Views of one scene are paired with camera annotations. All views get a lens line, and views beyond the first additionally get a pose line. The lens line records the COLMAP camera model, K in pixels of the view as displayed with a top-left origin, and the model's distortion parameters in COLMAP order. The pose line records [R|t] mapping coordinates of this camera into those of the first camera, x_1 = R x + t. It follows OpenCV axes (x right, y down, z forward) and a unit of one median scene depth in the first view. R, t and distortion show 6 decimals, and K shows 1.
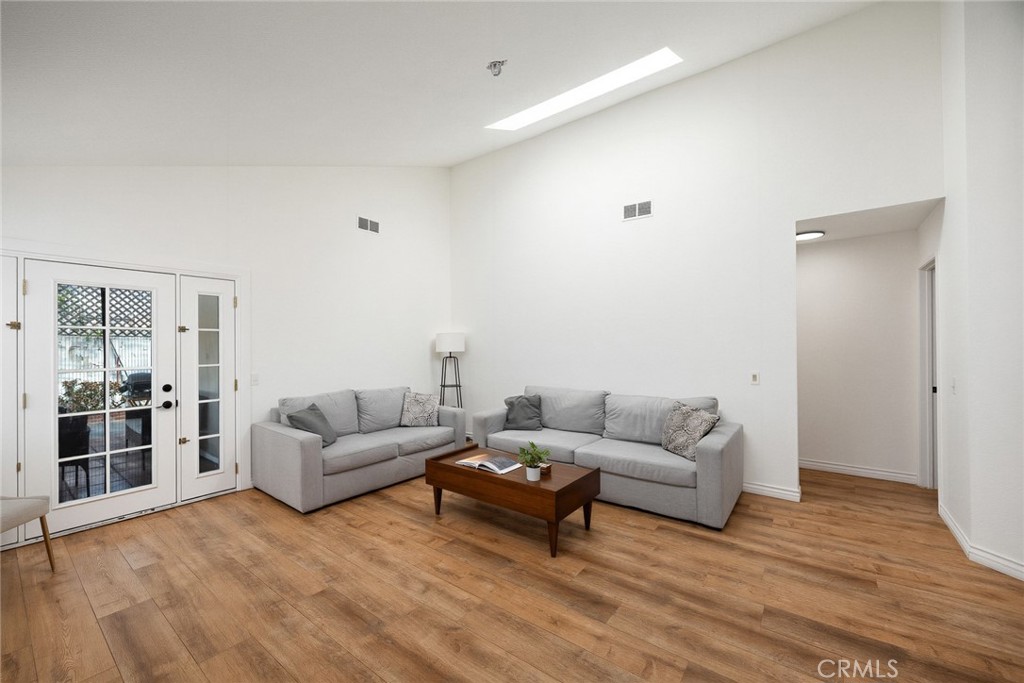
lens RADIAL K [[403.4, 0, 504.7], [0, 403.4, 341.0], [0, 0, 1]] dist [-0.001326, -0.000102]
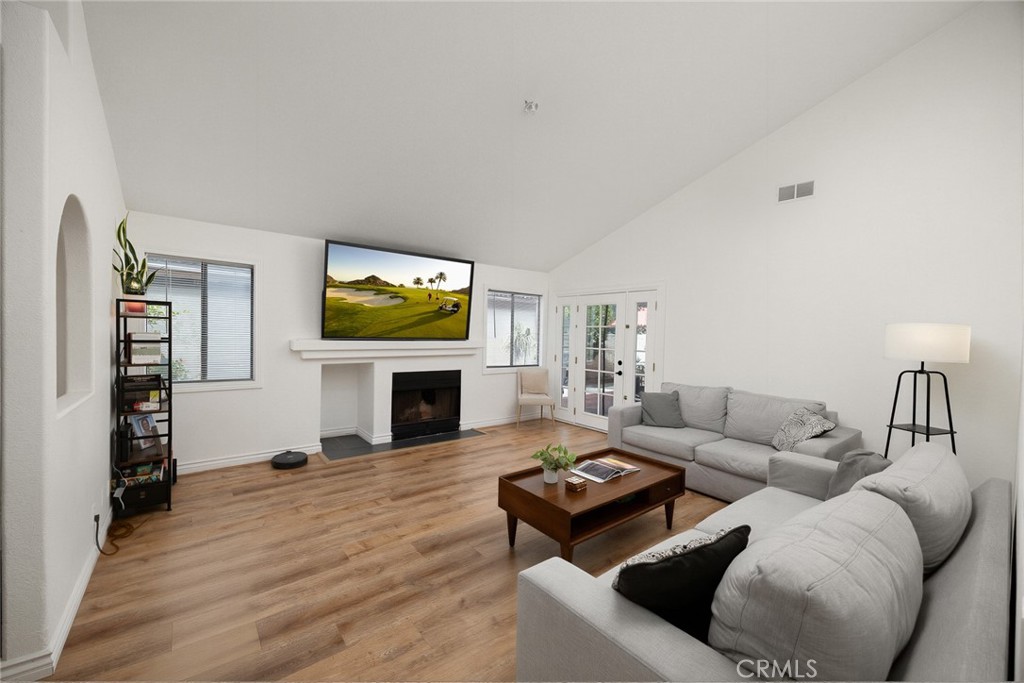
lens RADIAL K [[403.4, 0, 504.7], [0, 403.4, 341.0], [0, 0, 1]] dist [-0.001326, -0.000102]
pose [[-0.244920, 0.024390, -0.969236, 1.345315], [-0.013805, 0.999494, 0.028640, -0.017962], [0.969445, 0.020395, -0.244460, 1.488668]]
